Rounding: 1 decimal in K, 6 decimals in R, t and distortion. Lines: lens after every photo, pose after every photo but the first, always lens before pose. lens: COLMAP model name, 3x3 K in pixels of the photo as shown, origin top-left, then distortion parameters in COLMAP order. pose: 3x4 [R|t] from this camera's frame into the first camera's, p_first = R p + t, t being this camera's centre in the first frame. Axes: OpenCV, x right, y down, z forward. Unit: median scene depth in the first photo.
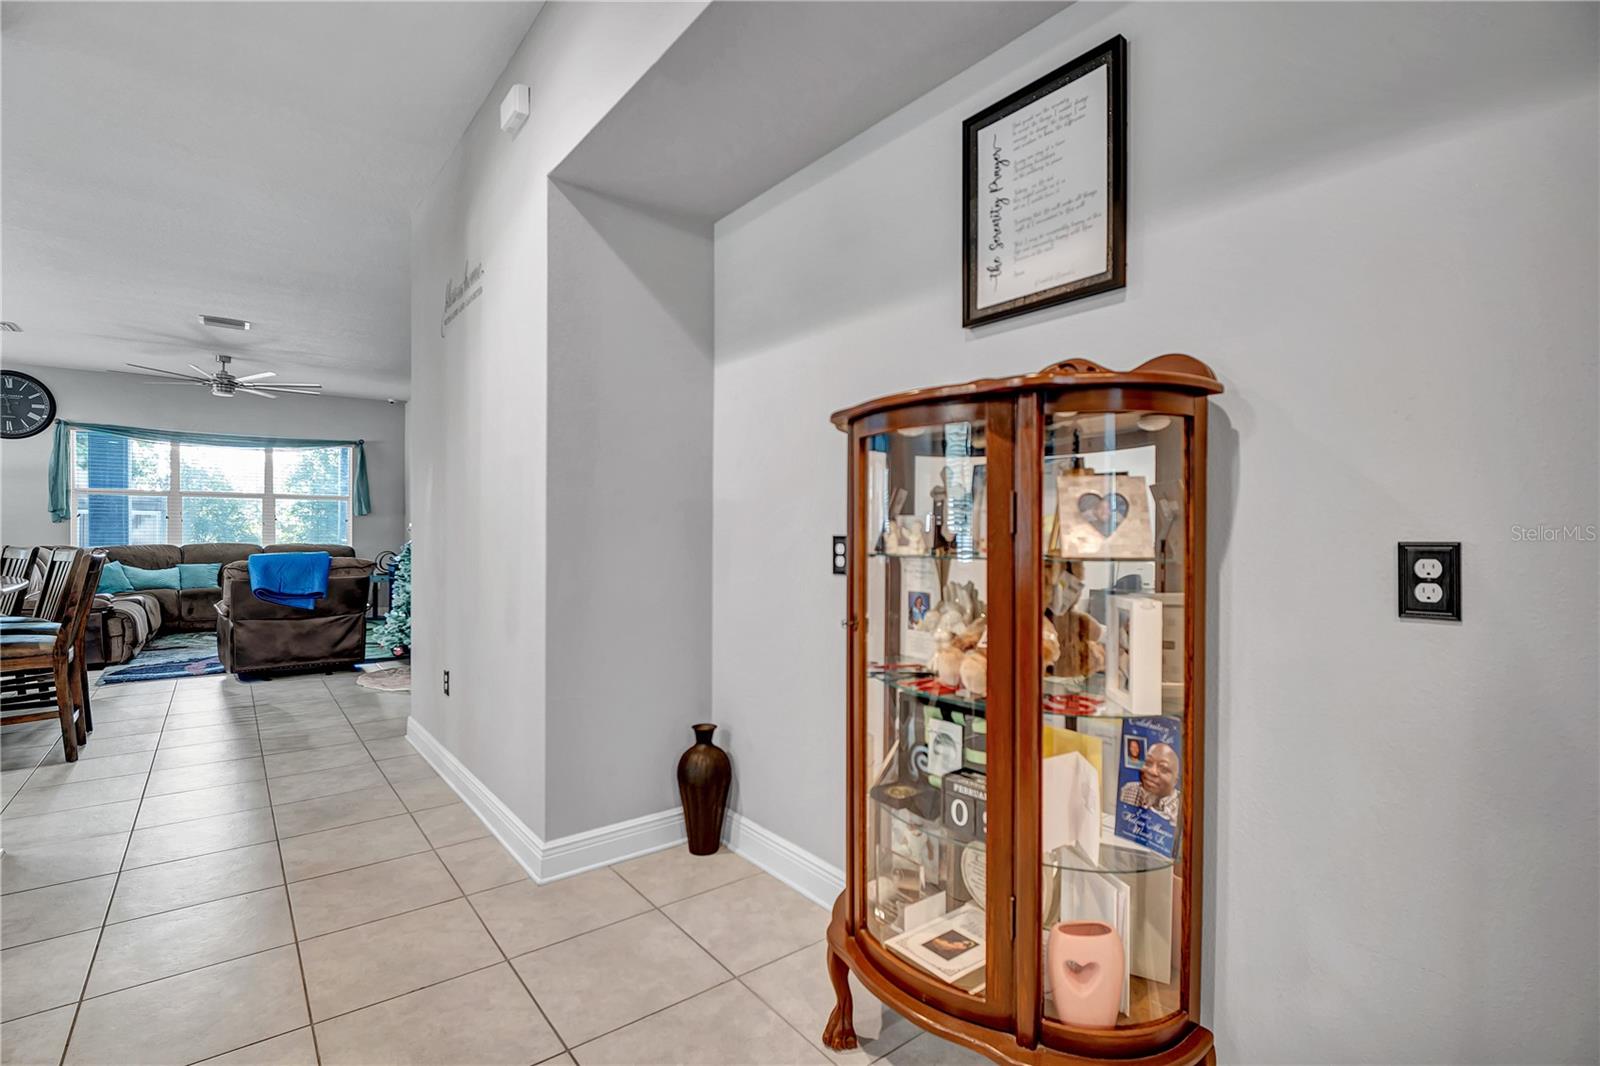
lens RADIAL K [[737.0, 0, 803.9], [0, 737.0, 537.1], [0, 0, 1]] dist [-0.006919, -0.002774]
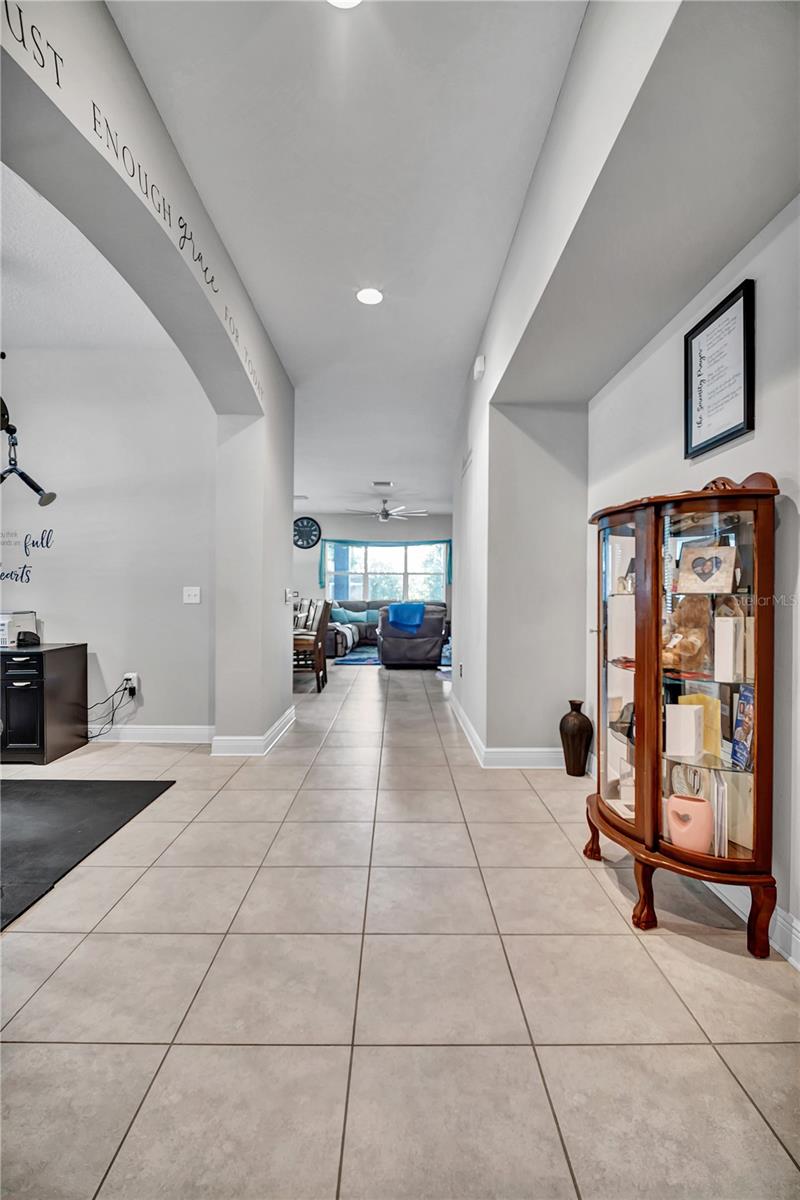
lens RADIAL K [[552.7, 0, 398.9], [0, 552.7, 597.5], [0, 0, 1]] dist [-0.006919, -0.002774]
pose [[0.785077, 0.004084, -0.619385, 0.203224], [-0.007846, 0.999964, -0.003352, 0.014948], [0.619349, 0.007491, 0.785080, -0.157380]]
